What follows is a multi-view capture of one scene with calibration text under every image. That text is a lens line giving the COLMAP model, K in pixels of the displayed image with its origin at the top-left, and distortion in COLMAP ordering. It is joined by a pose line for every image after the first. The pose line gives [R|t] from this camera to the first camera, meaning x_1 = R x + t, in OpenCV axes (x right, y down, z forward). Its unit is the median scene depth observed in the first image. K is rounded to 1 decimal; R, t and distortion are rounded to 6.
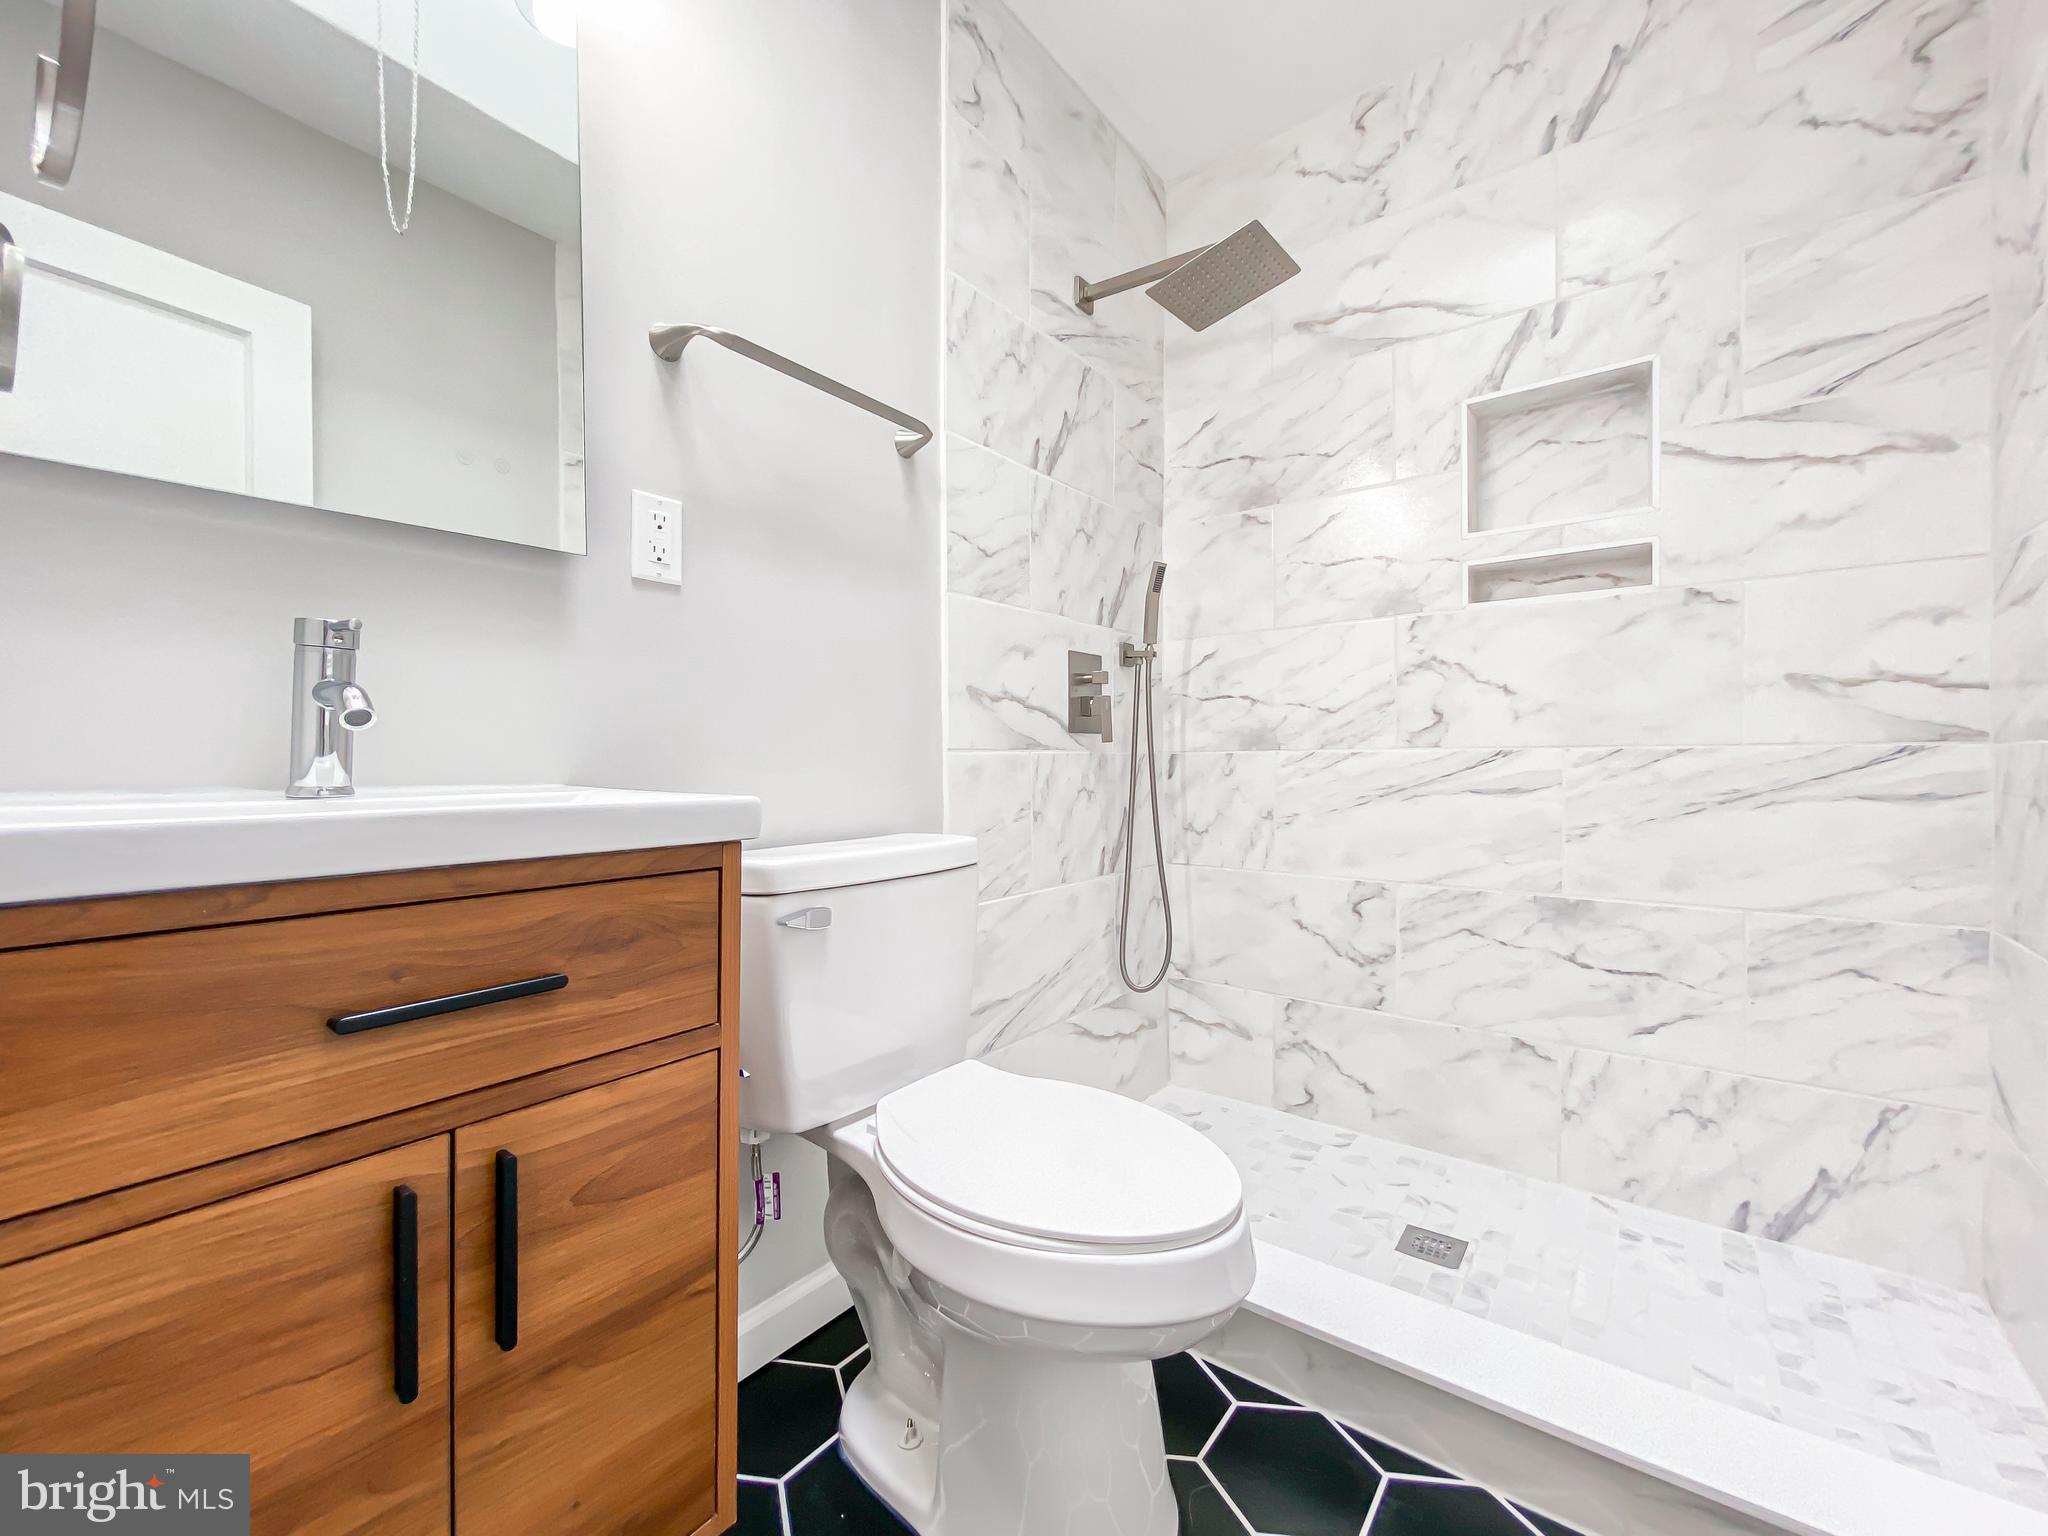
lens RADIAL K [[835.8, 0, 1031.7], [0, 835.8, 765.1], [0, 0, 1]] dist [0.000768, -0.002281]
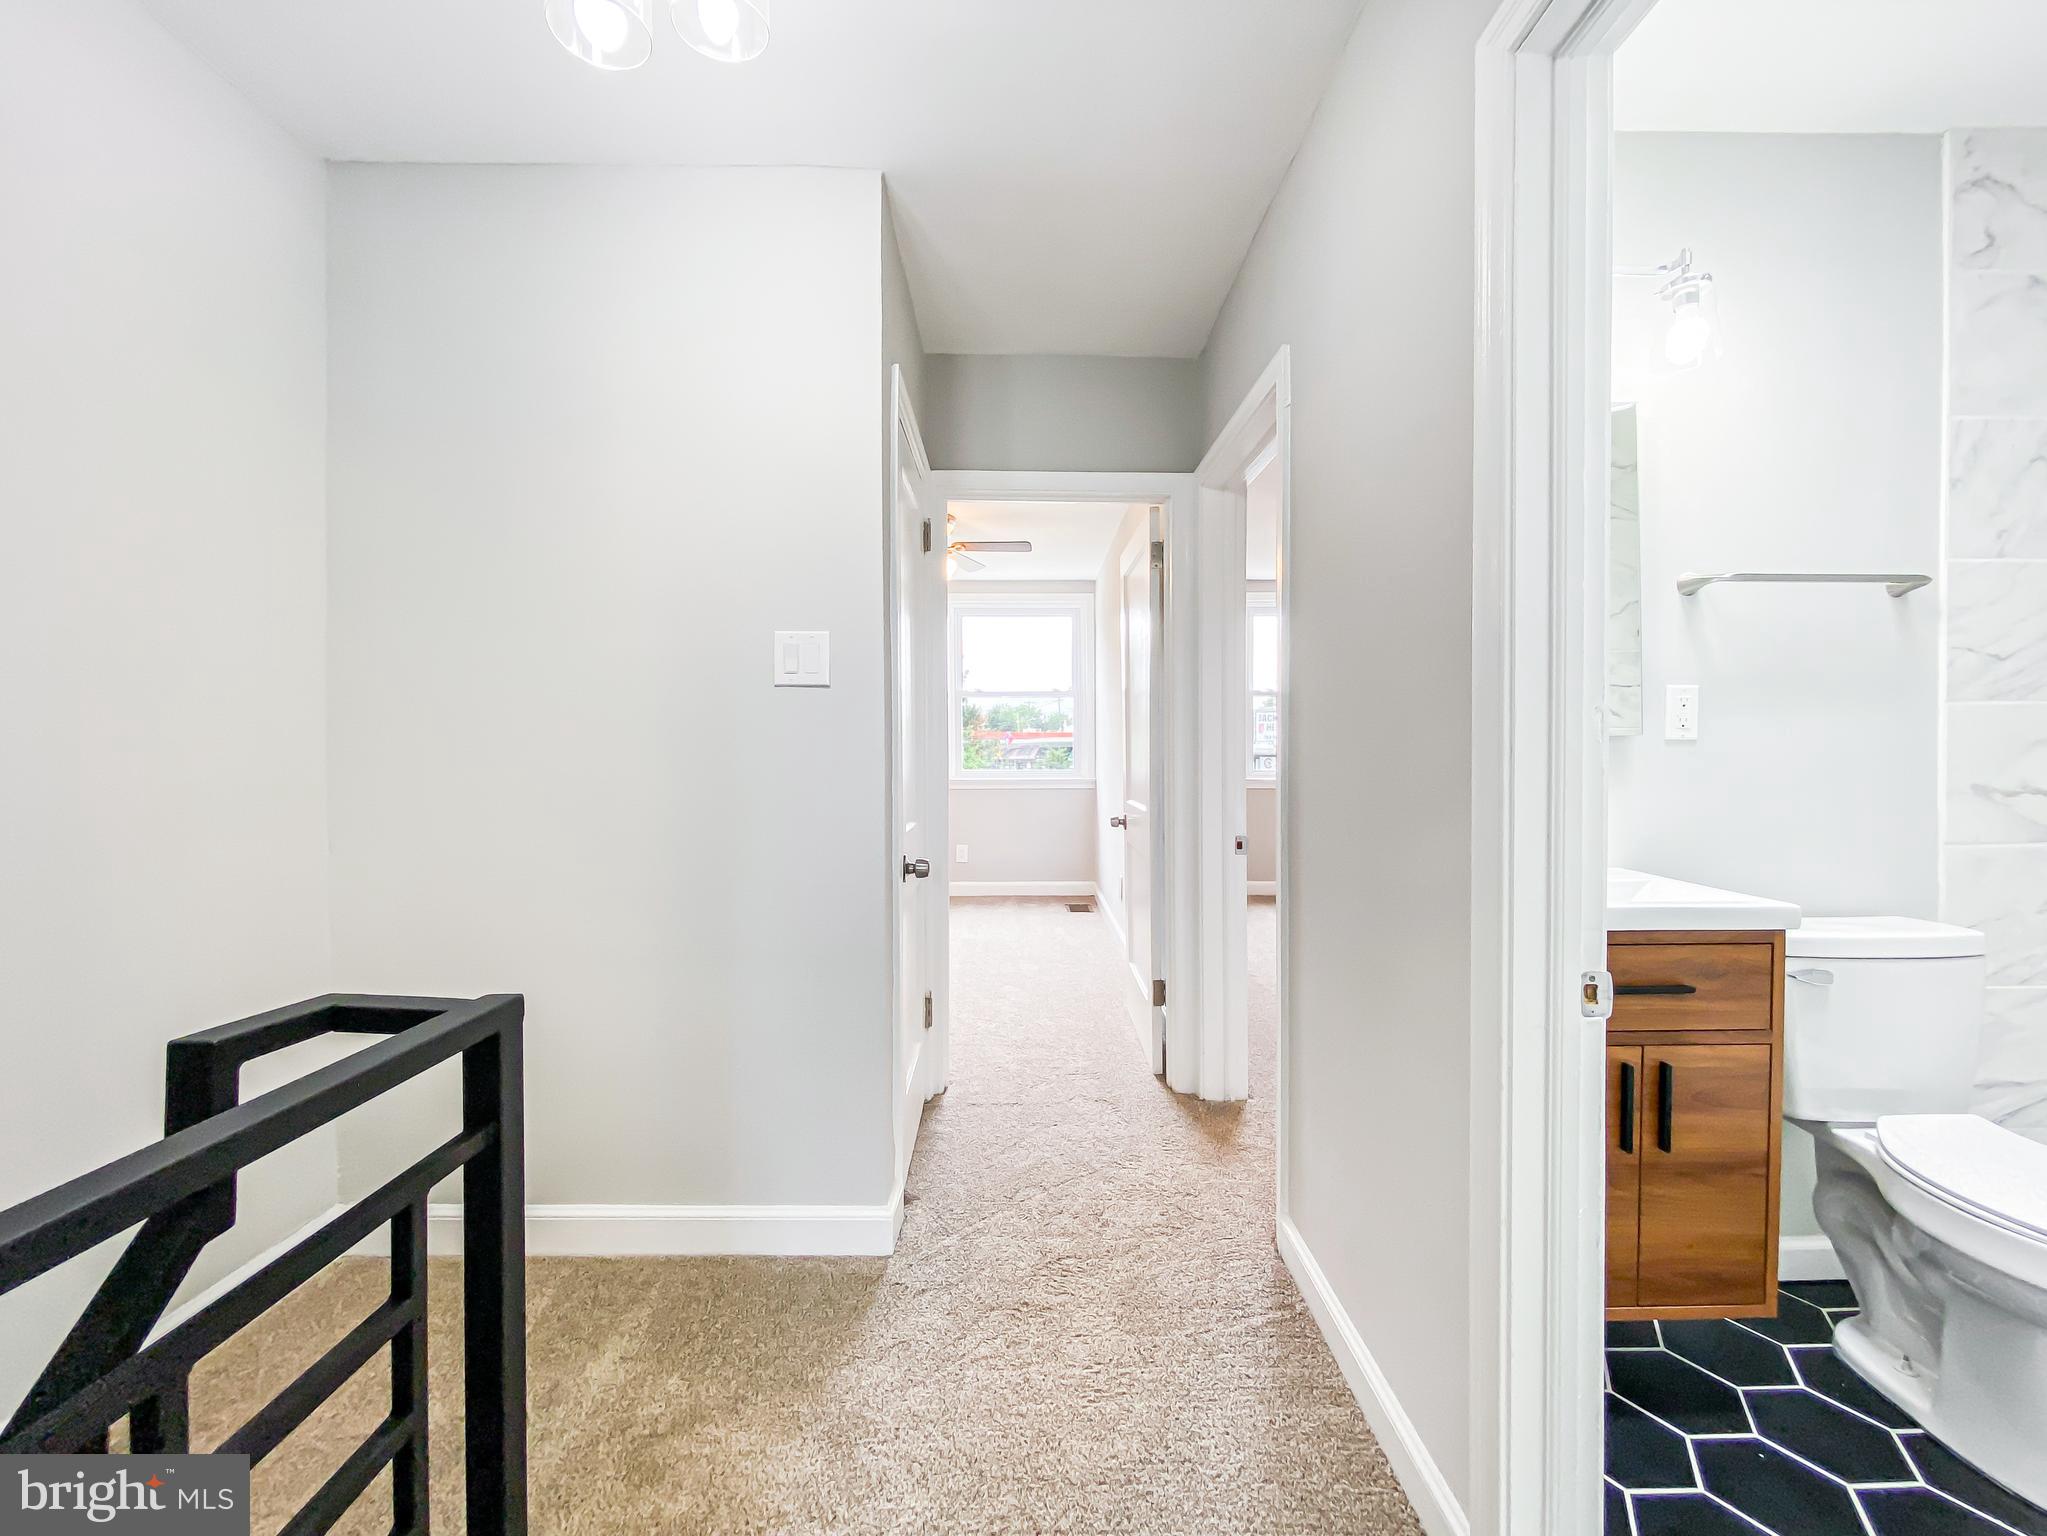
lens RADIAL K [[835.4, 0, 1031.2], [0, 835.4, 765.1], [0, 0, 1]] dist [0.000768, -0.002281]
pose [[0.614620, 0.008797, -0.788774, 0.052251], [-0.003188, 0.999957, 0.008668, -0.260112], [0.788817, -0.002812, 0.614622, -1.308089]]
